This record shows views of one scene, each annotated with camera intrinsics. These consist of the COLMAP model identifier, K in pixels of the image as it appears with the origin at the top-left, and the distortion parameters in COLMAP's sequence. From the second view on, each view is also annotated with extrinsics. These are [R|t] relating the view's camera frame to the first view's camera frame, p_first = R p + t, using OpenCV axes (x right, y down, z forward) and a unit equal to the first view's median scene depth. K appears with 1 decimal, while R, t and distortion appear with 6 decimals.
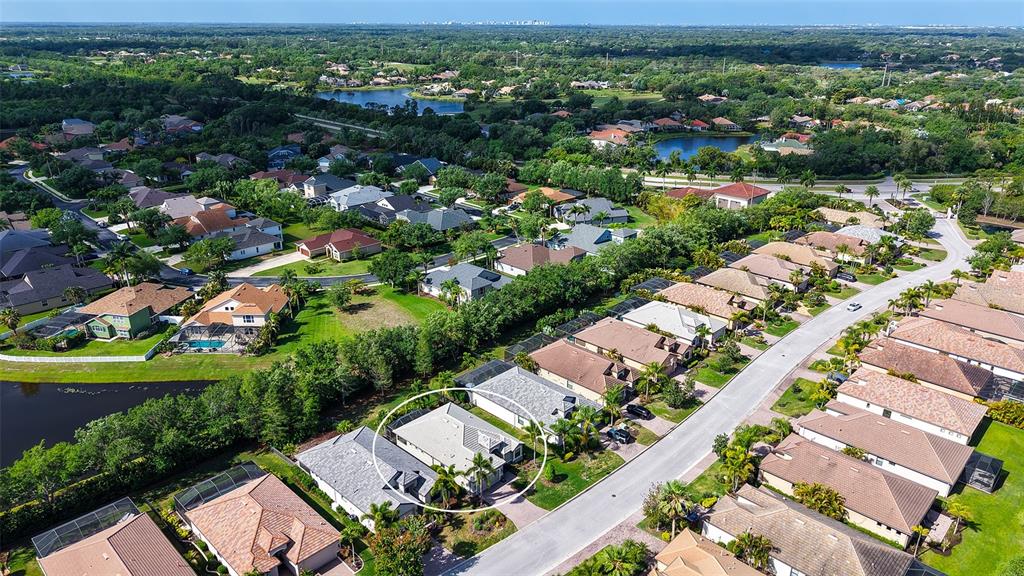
lens RADIAL K [[694.1, 0, 512.0], [0, 694.1, 288.0], [0, 0, 1]] dist [0.011042, -0.001098]
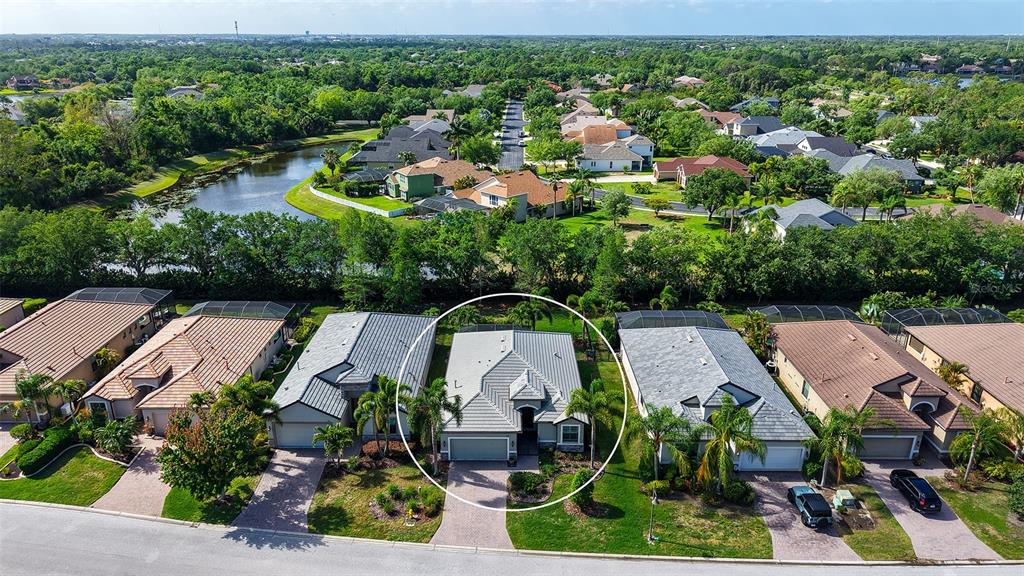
lens RADIAL K [[694.1, 0, 512.0], [0, 694.1, 288.0], [0, 0, 1]] dist [0.011042, -0.001098]
pose [[0.690185, 0.243373, -0.681479, 0.263643], [-0.259702, 0.962315, 0.080647, 0.084379], [0.675425, 0.121320, 0.727380, 0.486842]]
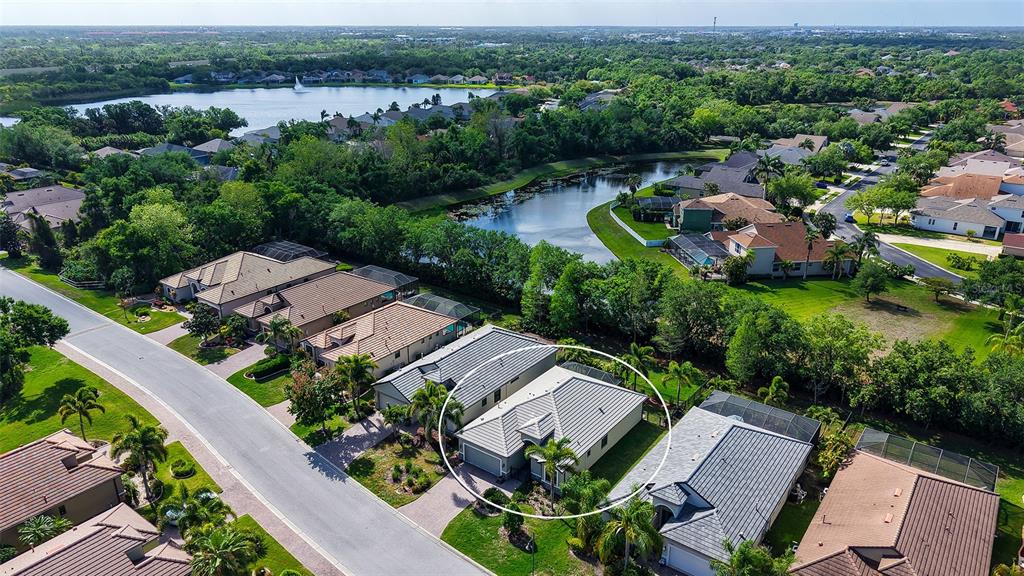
lens RADIAL K [[703.2, 0, 512.0], [0, 703.2, 288.0], [0, 0, 1]] dist [0.042595, -0.002373]
pose [[0.124495, 0.339530, -0.932320, 0.447867], [-0.359376, 0.891262, 0.276589, -0.058402], [0.924851, 0.300619, 0.232976, 0.658184]]
